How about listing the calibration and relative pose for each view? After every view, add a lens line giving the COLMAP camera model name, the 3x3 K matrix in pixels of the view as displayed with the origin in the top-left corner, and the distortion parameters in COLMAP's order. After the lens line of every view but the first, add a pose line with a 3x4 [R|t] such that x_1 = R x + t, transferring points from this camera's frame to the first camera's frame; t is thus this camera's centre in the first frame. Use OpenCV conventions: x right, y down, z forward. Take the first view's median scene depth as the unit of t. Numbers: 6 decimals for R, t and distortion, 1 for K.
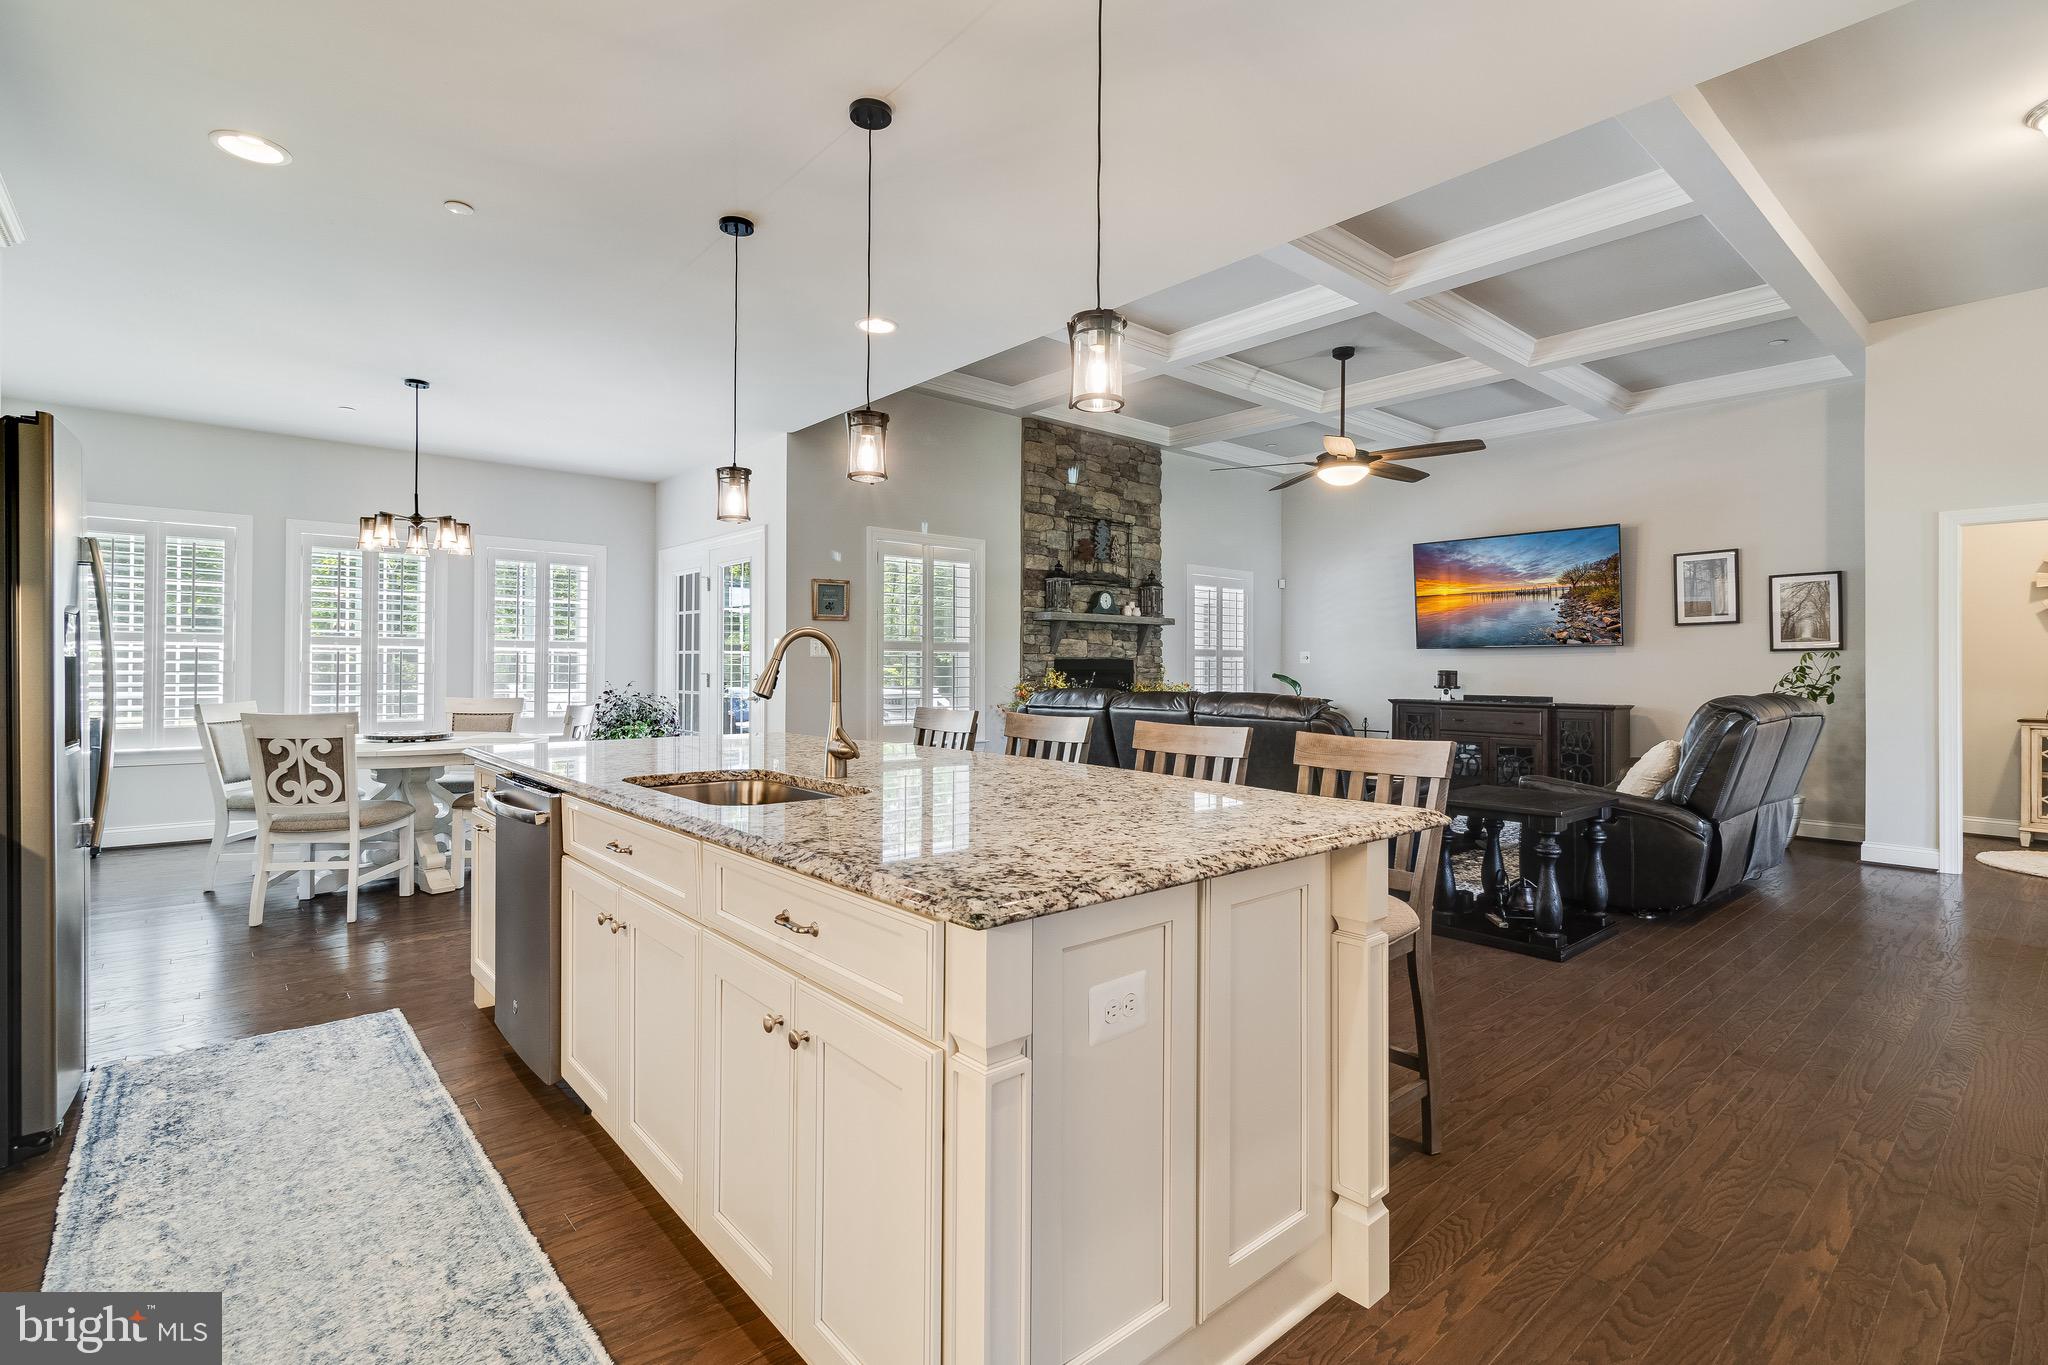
lens RADIAL K [[952.2, 0, 1035.1], [0, 952.2, 665.9], [0, 0, 1]] dist [0.004858, -0.001231]
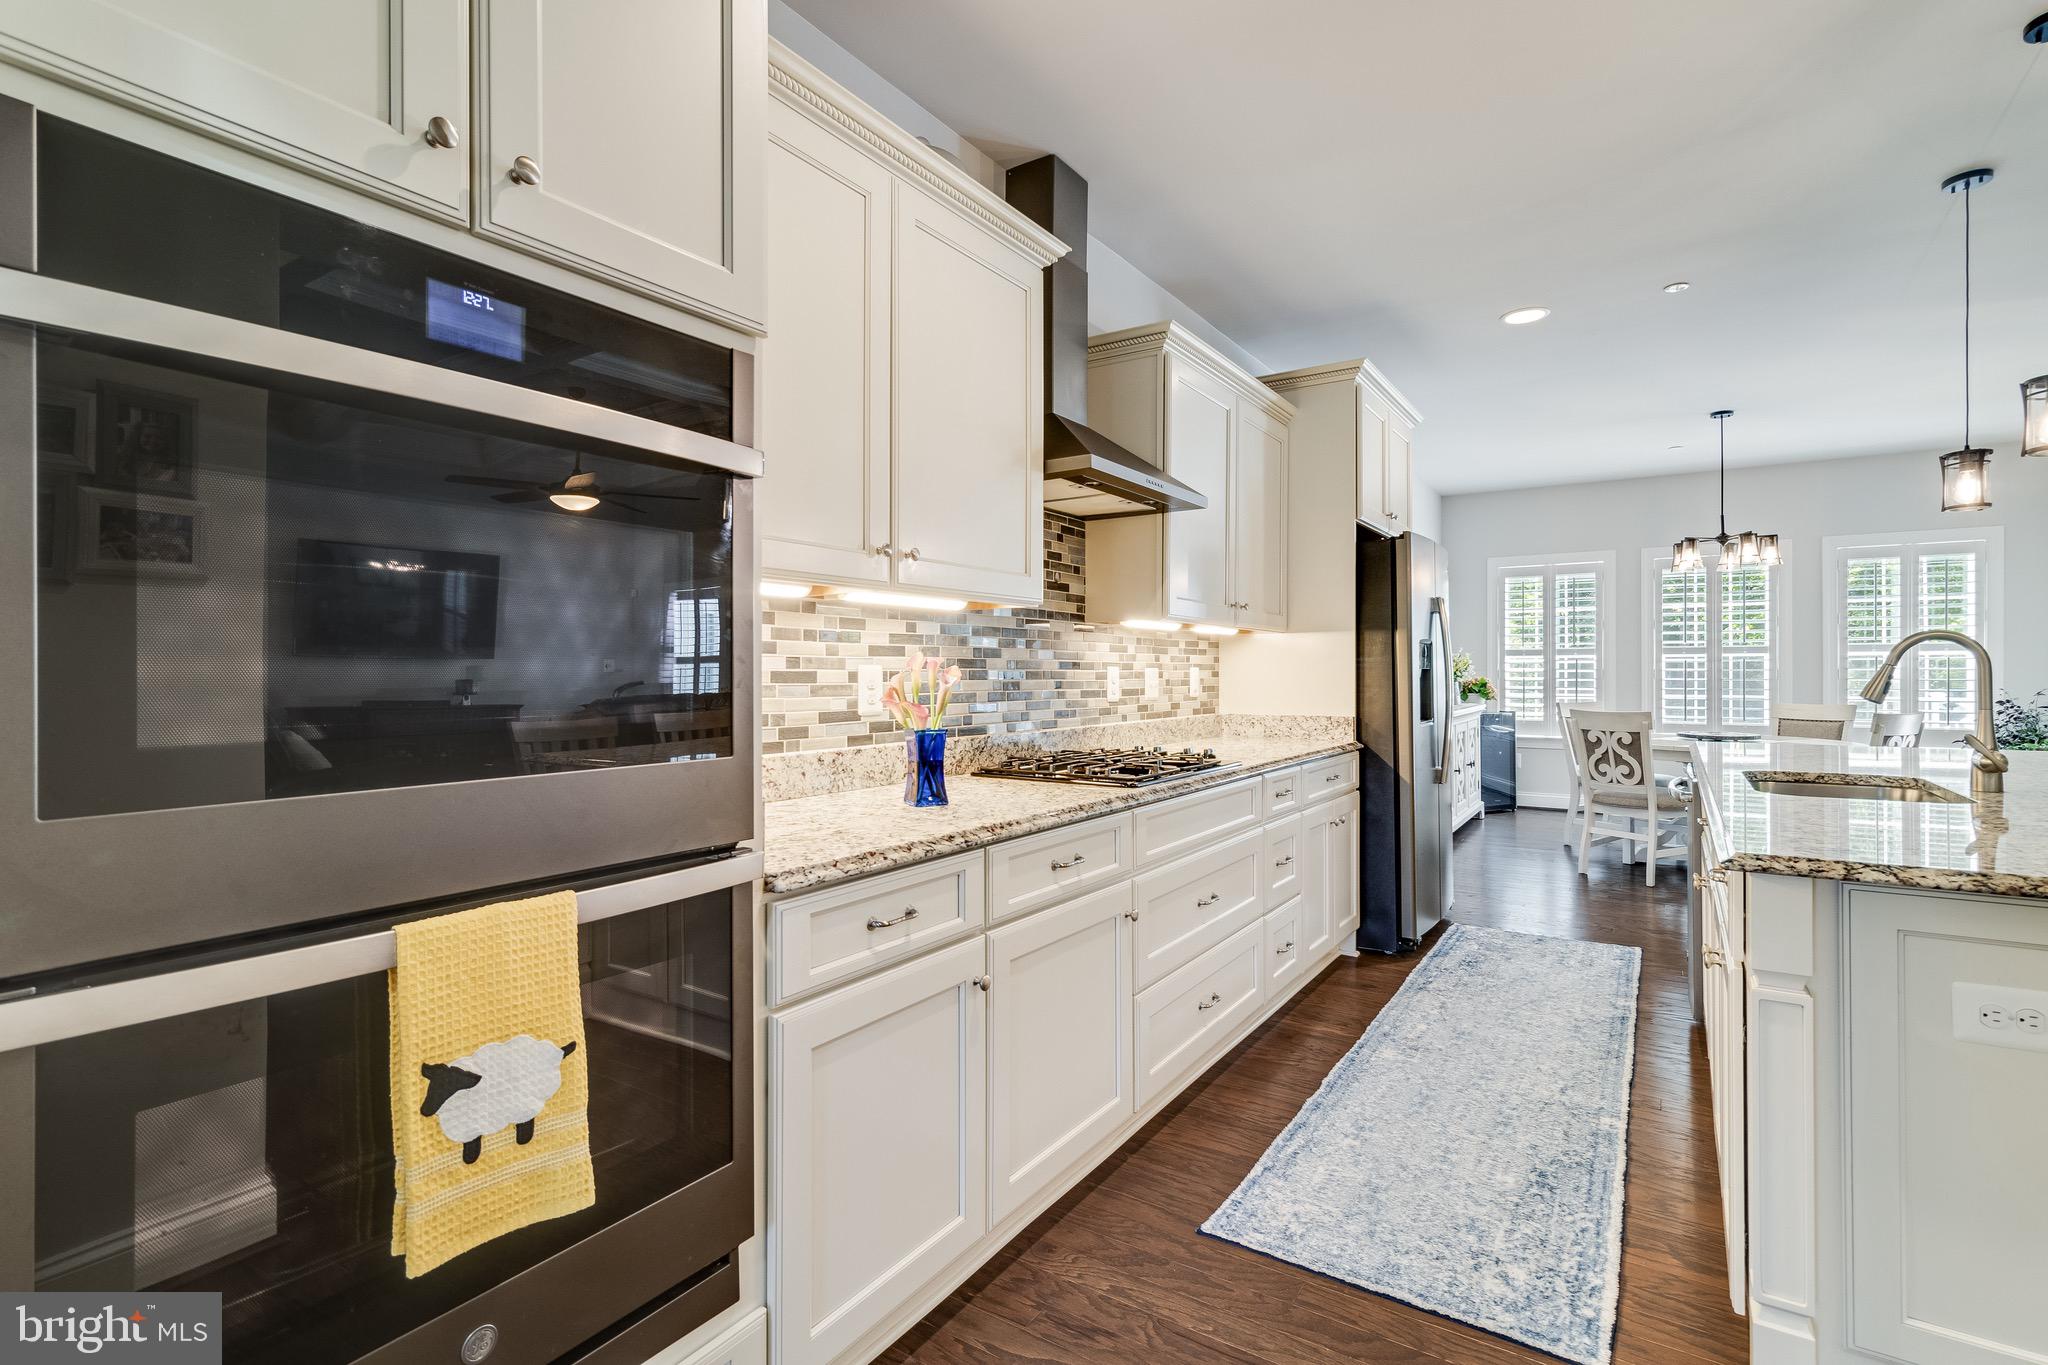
lens RADIAL K [[952.2, 0, 1022.1], [0, 952.2, 680.8], [0, 0, 1]] dist [0.004858, -0.001231]
pose [[0.259708, 0.001176, -0.965686, 0.209204], [0.007037, 0.999970, 0.003110, 0.000473], [0.965662, -0.007603, 0.259692, -0.064019]]
